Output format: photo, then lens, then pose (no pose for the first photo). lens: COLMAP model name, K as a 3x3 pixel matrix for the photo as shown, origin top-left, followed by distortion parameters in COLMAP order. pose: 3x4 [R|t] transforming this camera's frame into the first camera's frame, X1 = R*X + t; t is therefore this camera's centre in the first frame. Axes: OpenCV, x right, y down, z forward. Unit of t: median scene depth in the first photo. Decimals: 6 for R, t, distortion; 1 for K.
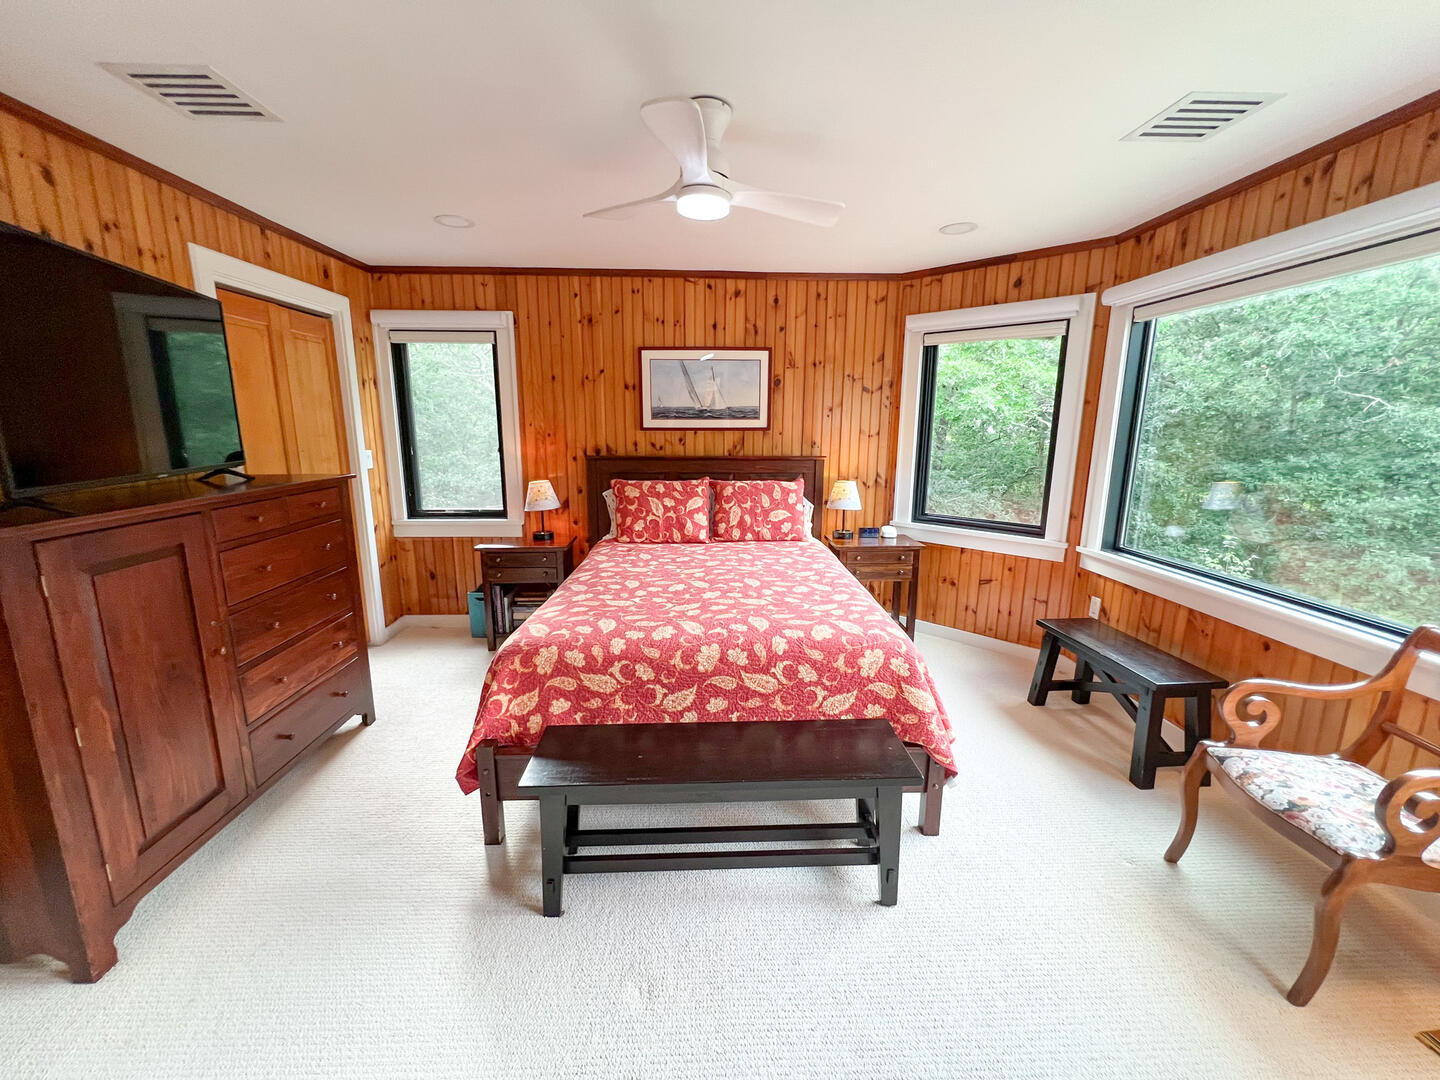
lens RADIAL K [[582.0, 0, 715.4], [0, 582.0, 539.0], [0, 0, 1]] dist [0.003421, -0.000236]
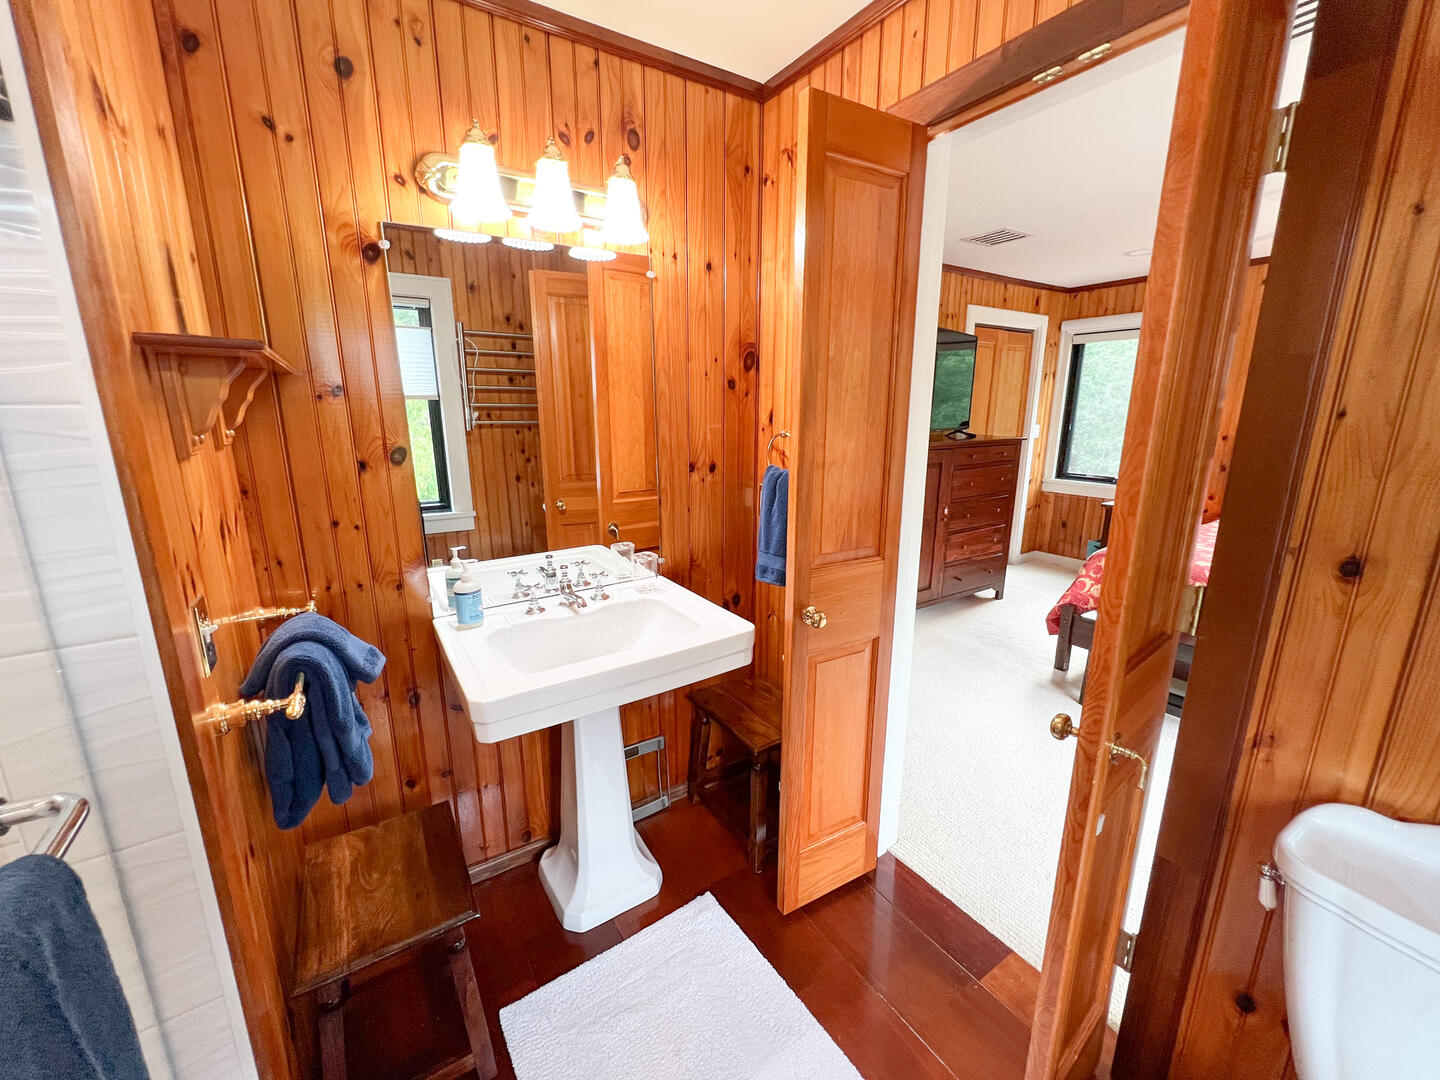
lens RADIAL K [[582.0, 0, 720.7], [0, 582.0, 537.4], [0, 0, 1]] dist [0.003421, -0.000236]
pose [[0.522137, 0.184343, -0.832701, 0.239727], [-0.165556, 0.979696, 0.113075, 0.086724], [0.836639, 0.078818, 0.542055, -0.404390]]
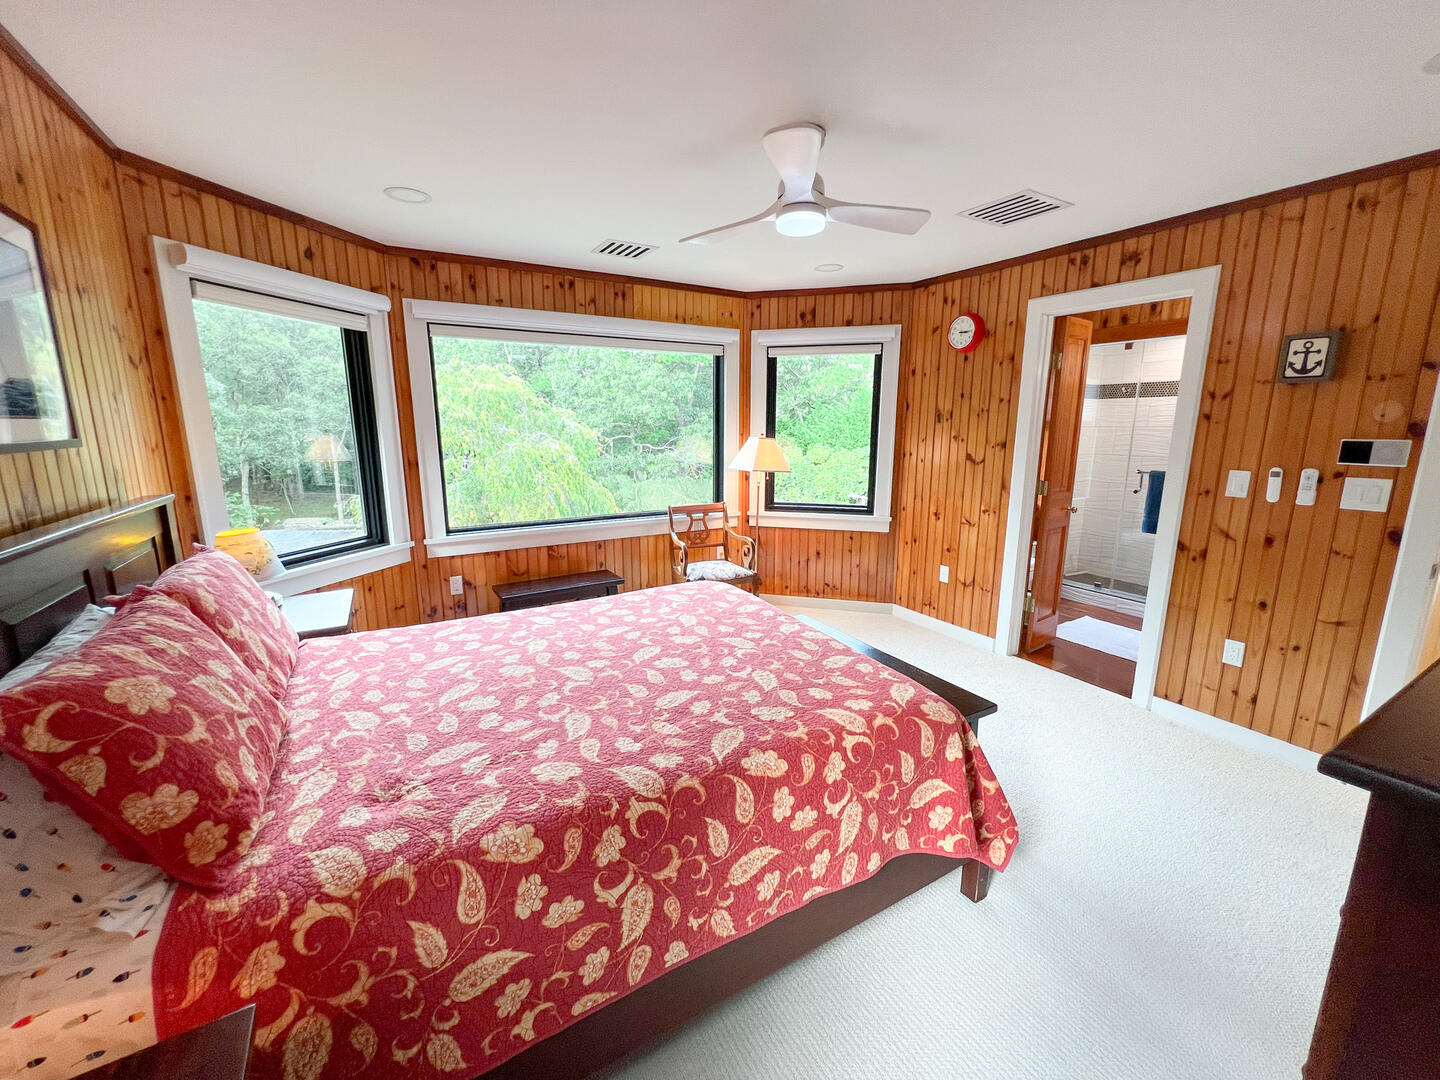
lens RADIAL K [[582.0, 0, 718.2], [0, 582.0, 536.6], [0, 0, 1]] dist [0.003421, -0.000236]
pose [[-0.473986, -0.172120, 0.863546, -0.639322], [0.172125, 0.943678, 0.282568, -0.235542], [-0.863545, 0.282571, -0.417664, 1.149721]]
